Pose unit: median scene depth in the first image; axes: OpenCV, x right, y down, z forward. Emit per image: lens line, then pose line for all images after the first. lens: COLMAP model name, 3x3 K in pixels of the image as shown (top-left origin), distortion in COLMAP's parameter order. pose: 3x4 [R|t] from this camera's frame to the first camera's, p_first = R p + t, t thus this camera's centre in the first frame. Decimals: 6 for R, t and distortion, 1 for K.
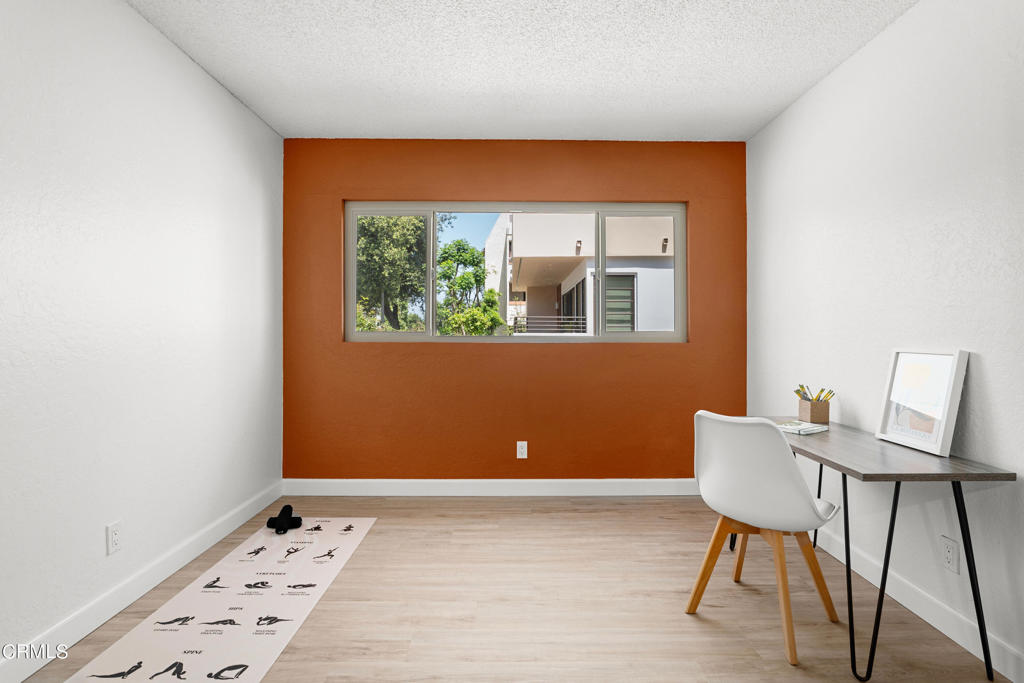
lens RADIAL K [[479.4, 0, 510.9], [0, 479.4, 340.7], [0, 0, 1]] dist [-0.023393, 0.006067]
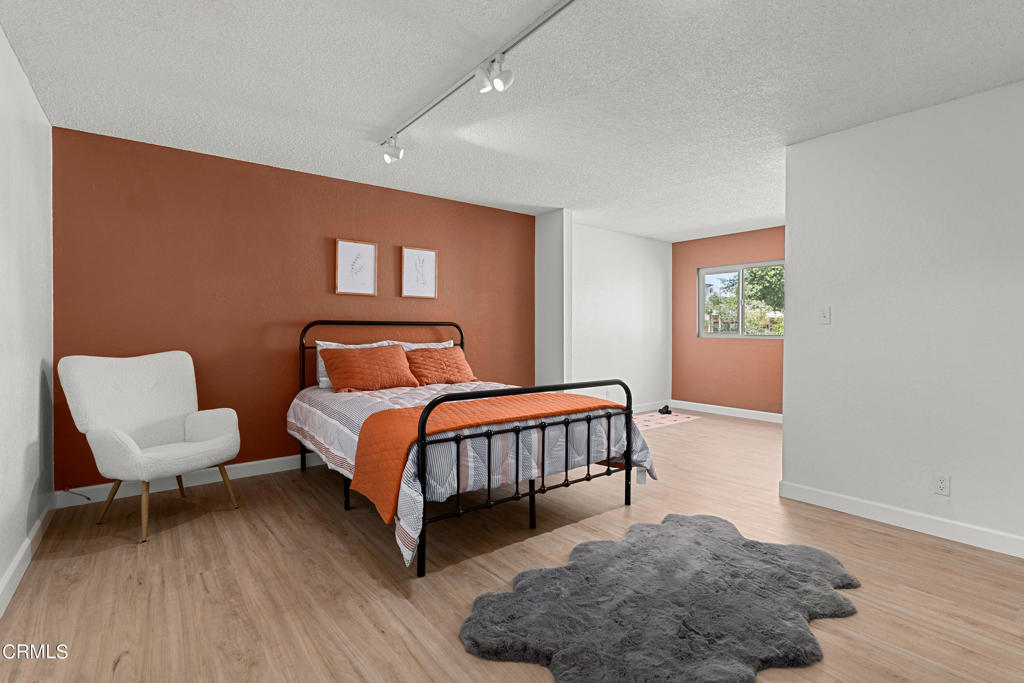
lens RADIAL K [[479.4, 0, 514.5], [0, 479.4, 335.4], [0, 0, 1]] dist [-0.023393, 0.006067]
pose [[0.604220, 0.011759, -0.796731, 1.648571], [-0.010032, 0.999924, 0.007150, -0.018015], [0.796754, 0.003672, 0.604292, -1.782231]]
